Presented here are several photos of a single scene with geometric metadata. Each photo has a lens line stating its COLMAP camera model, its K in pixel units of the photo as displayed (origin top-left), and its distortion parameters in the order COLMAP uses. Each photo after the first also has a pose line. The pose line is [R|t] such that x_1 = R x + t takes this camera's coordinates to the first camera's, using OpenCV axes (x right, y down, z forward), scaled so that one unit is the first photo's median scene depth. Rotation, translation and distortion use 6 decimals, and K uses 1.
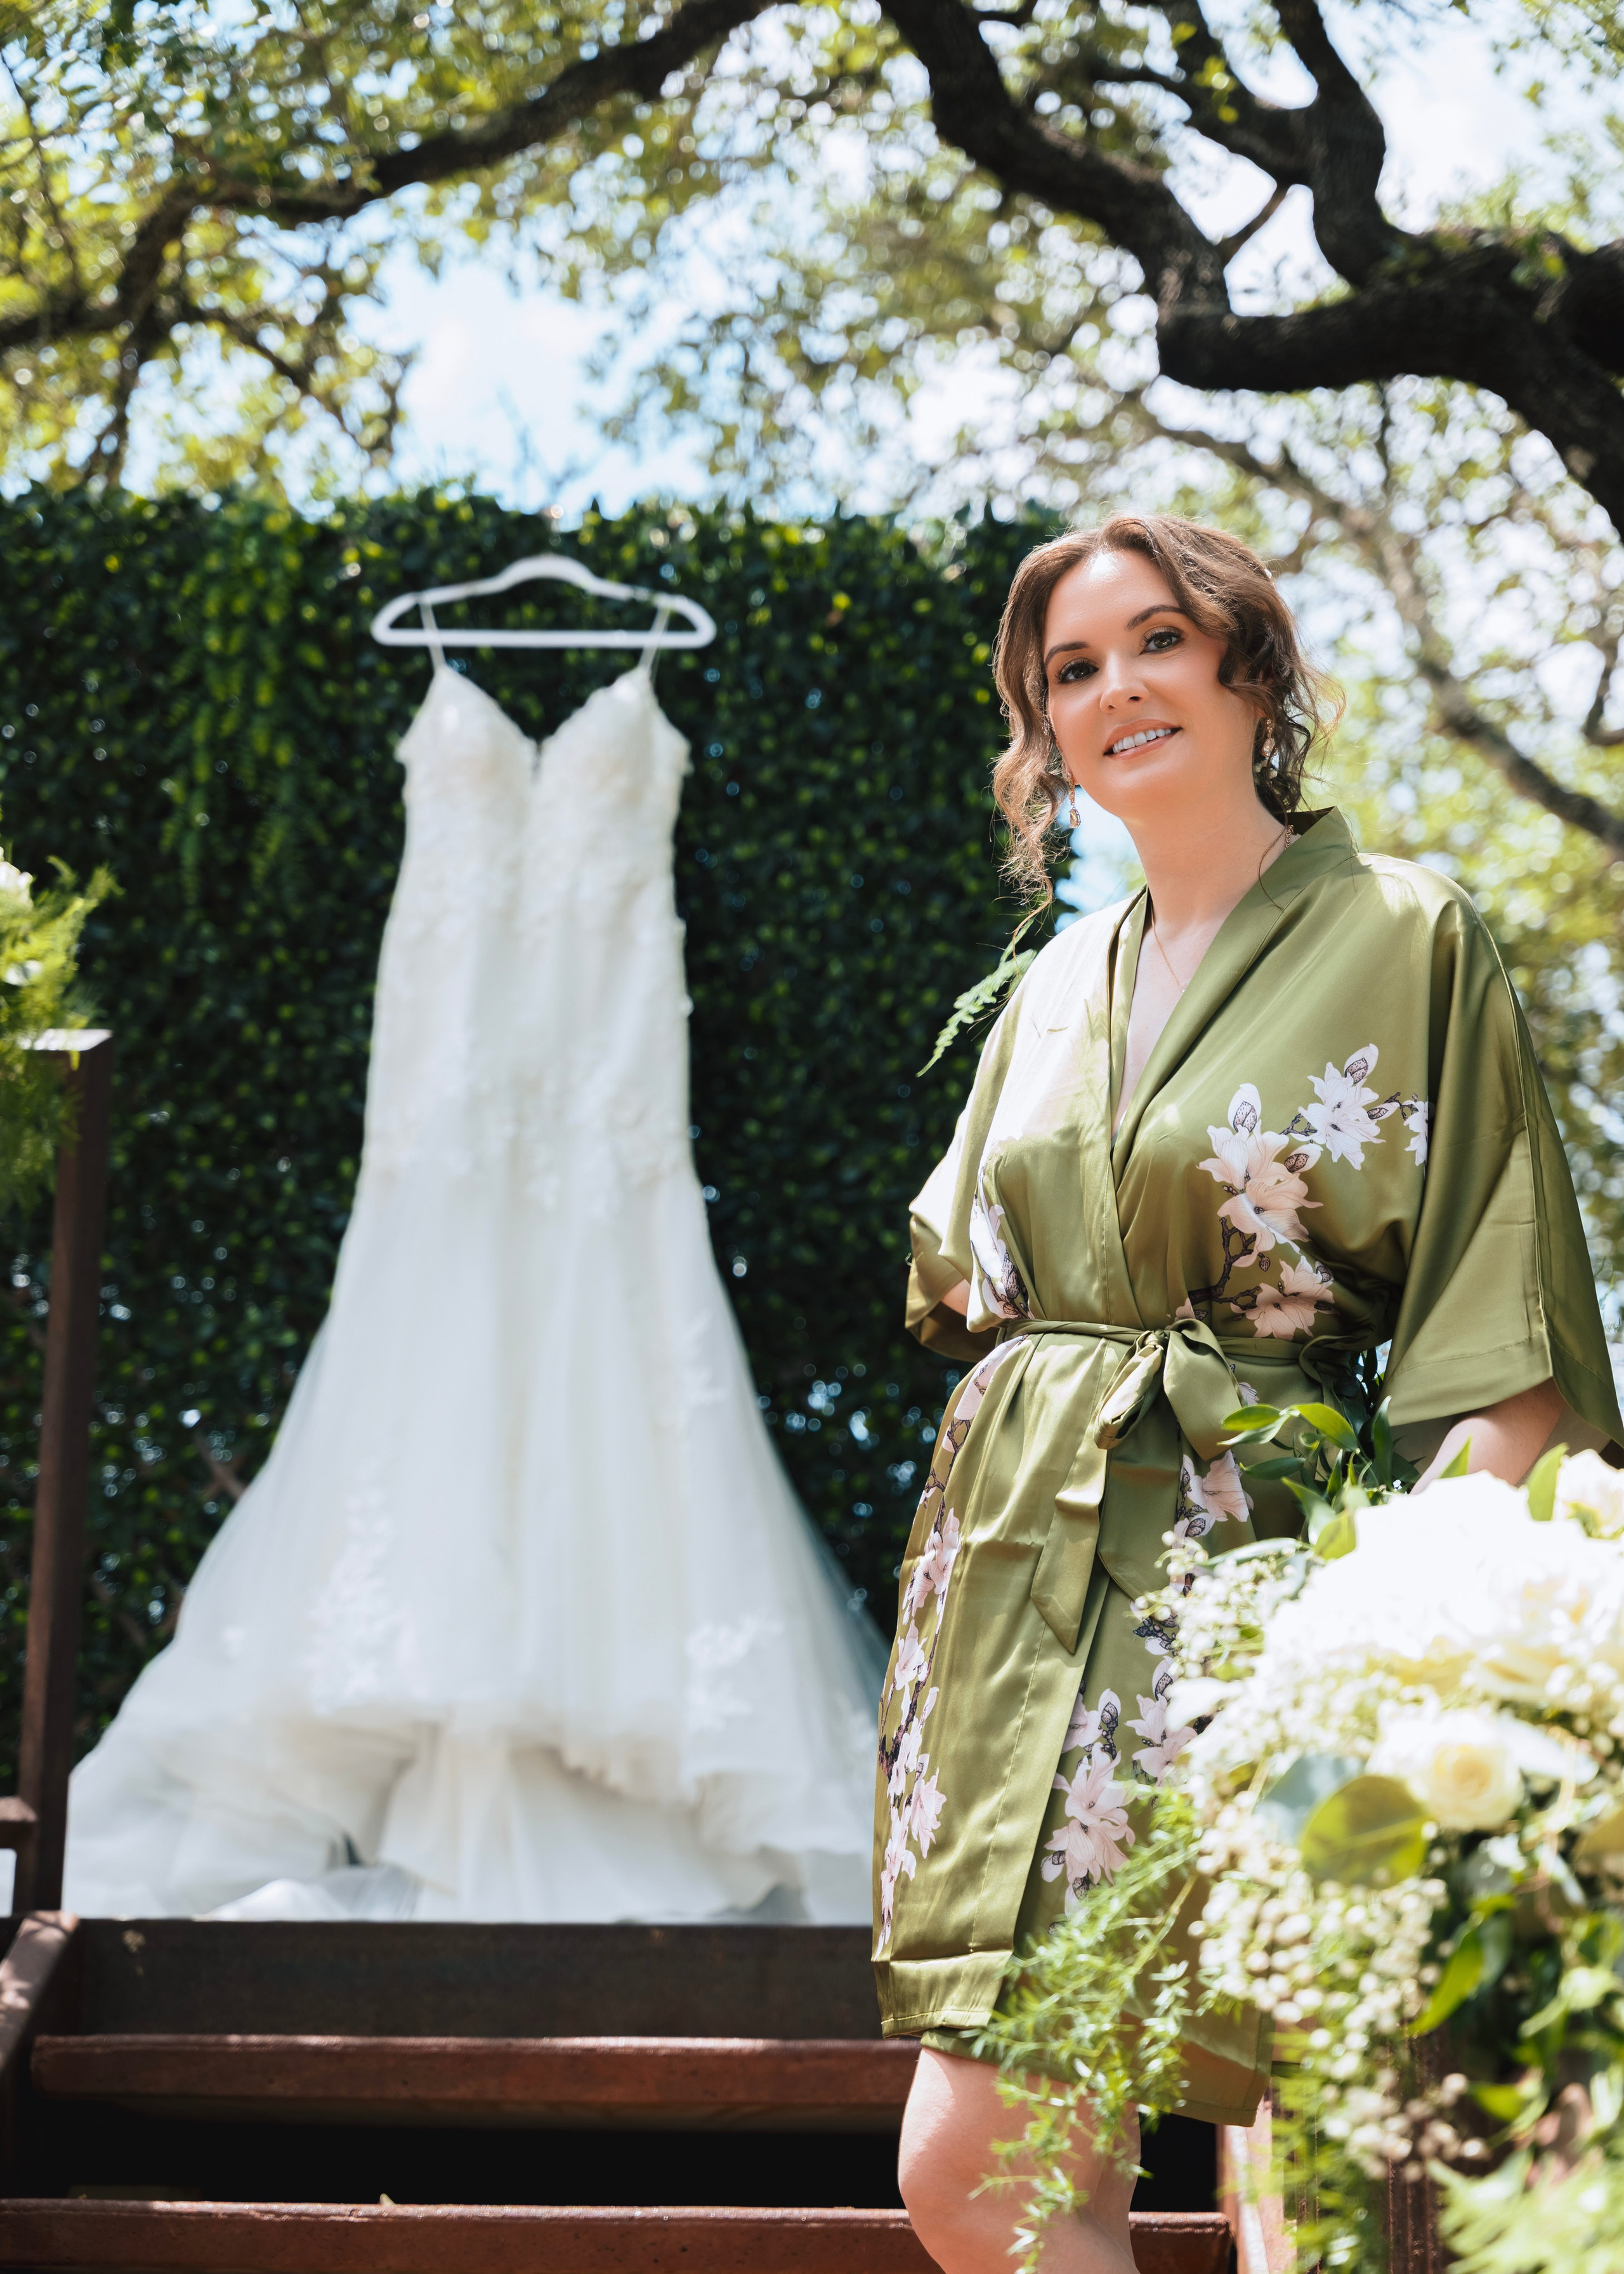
lens RADIAL K [[4988.3, 0, 812.0], [0, 4988.3, 1137.0], [0, 0, 1]] dist [-0.038251, -0.064110]
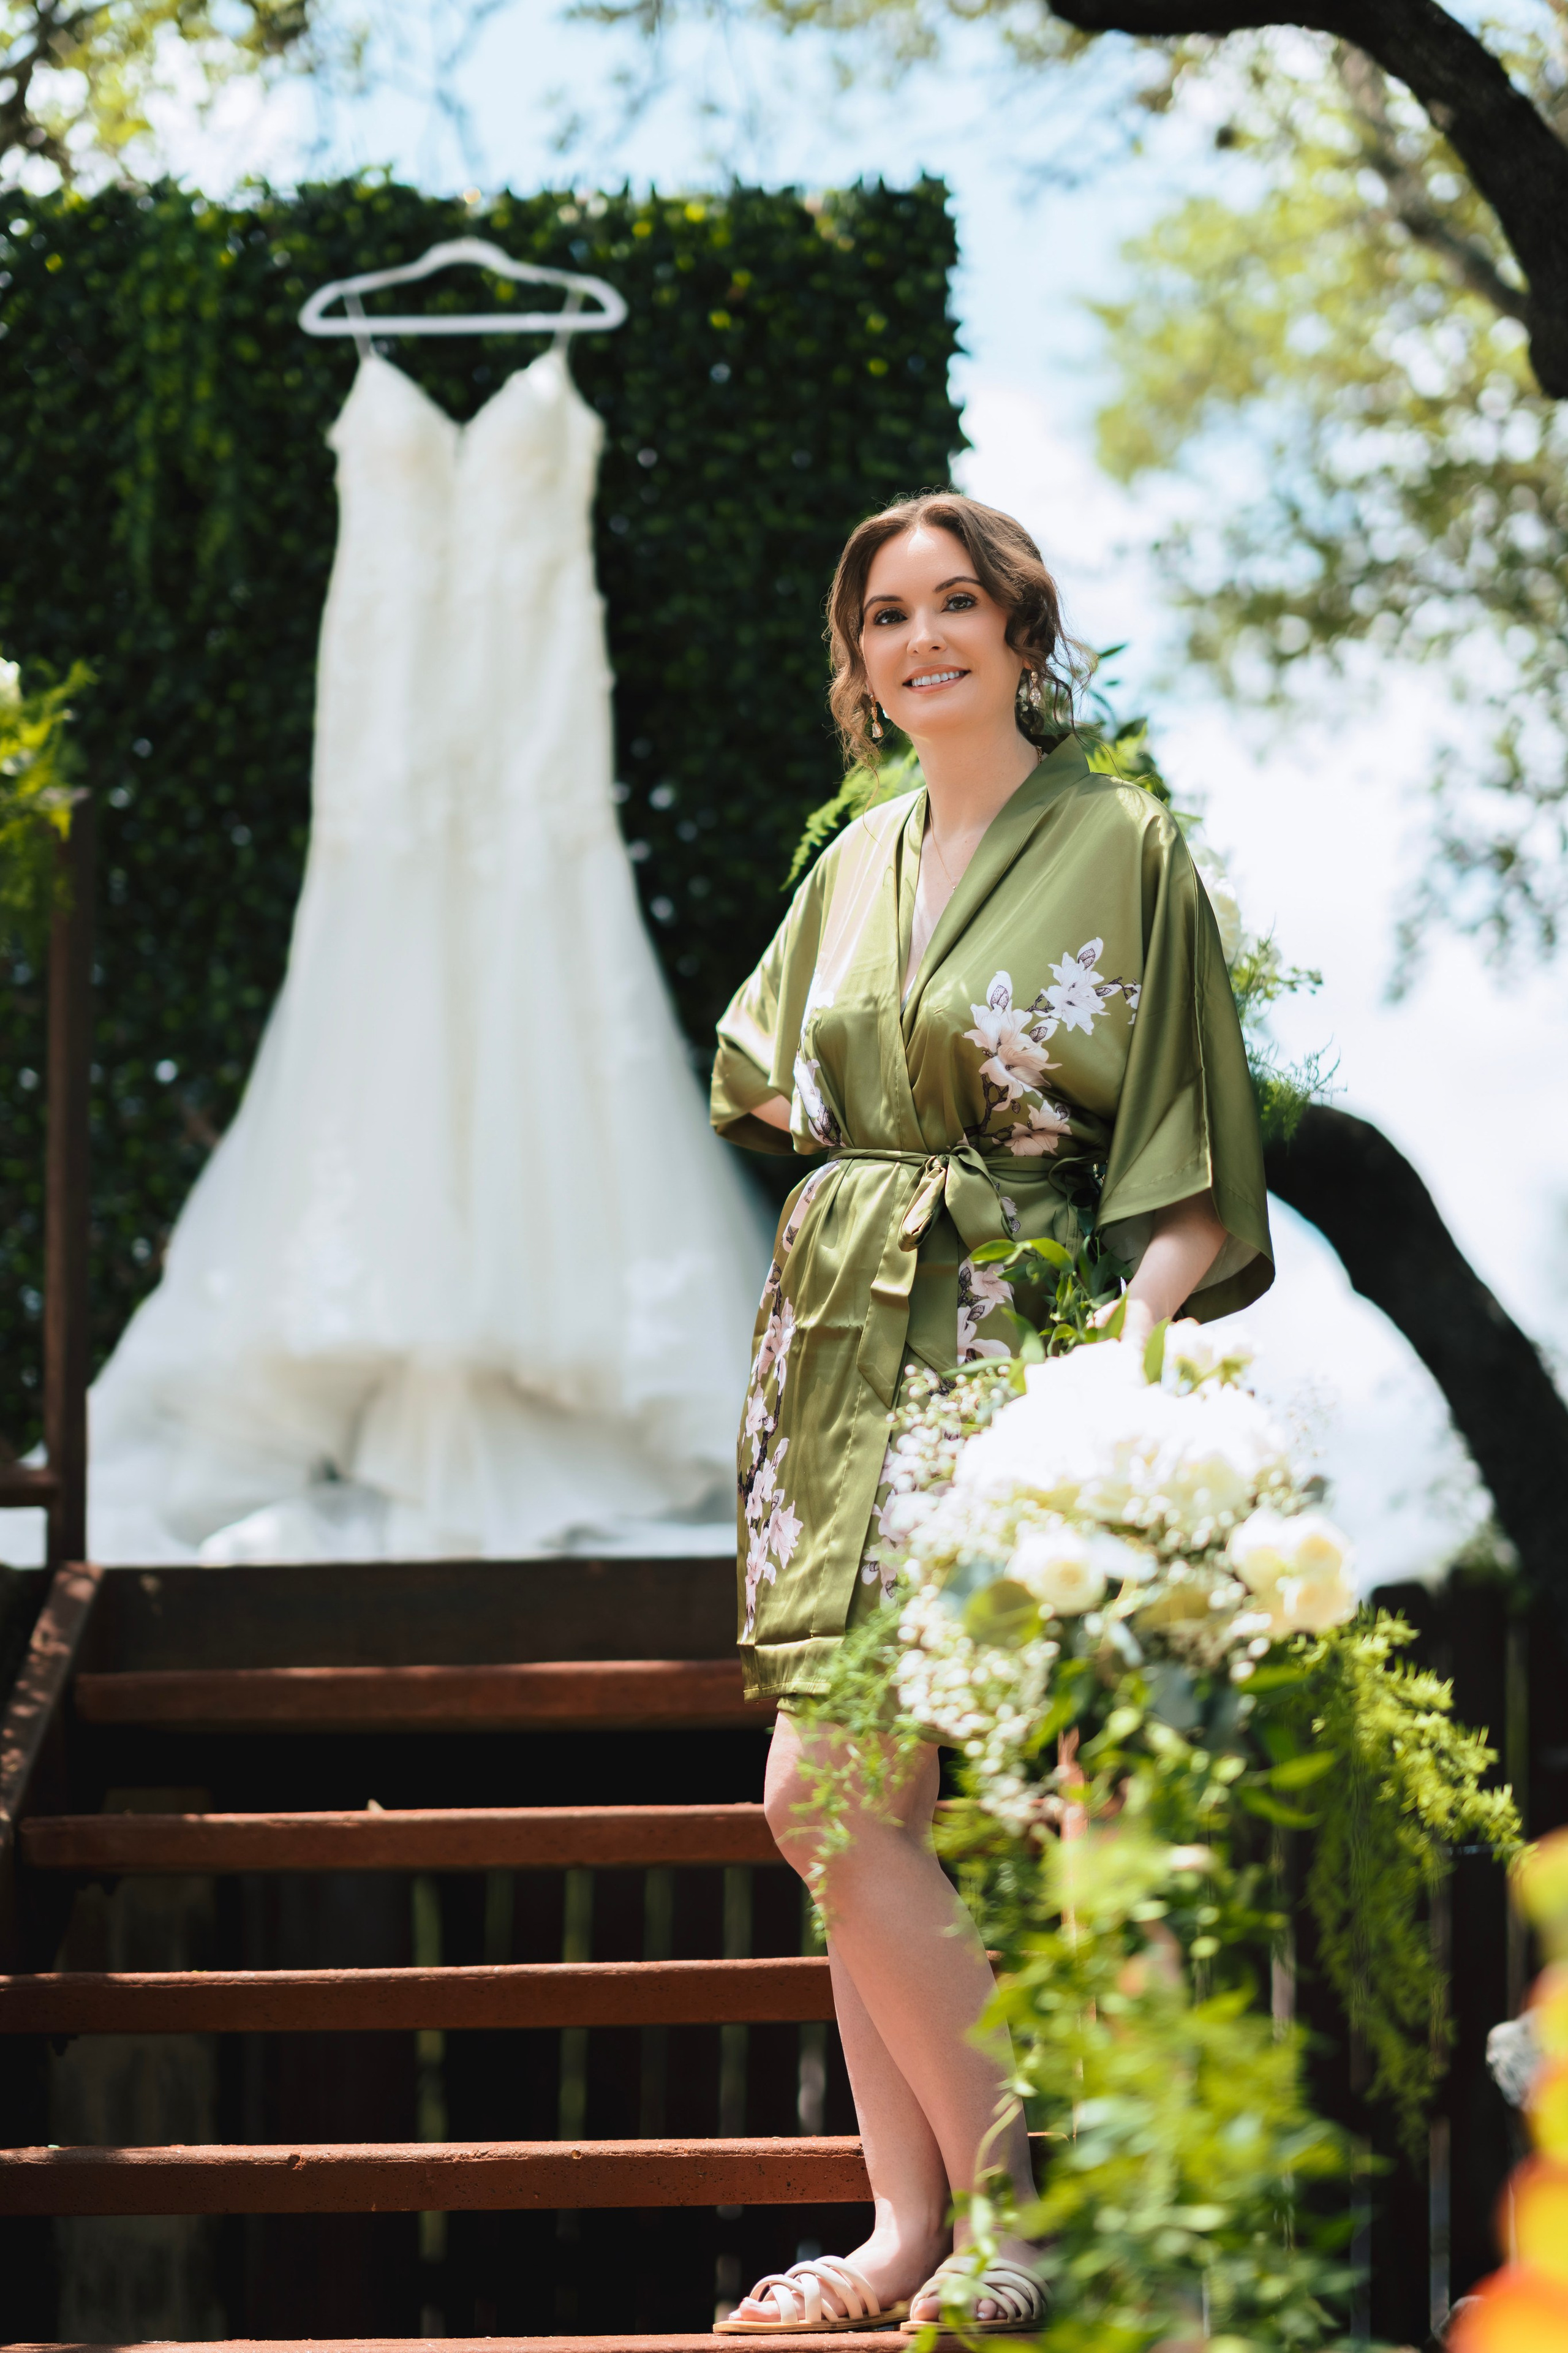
lens RADIAL K [[5861.0, 0, 784.0], [0, 5861.0, 1176.5], [0, 0, 1]] dist [-0.085748, -0.681542]
pose [[0.999431, -0.031682, -0.011536, 0.024044], [0.032888, 0.991428, 0.126449, -0.077974], [0.007431, -0.126756, 0.991906, -0.267336]]
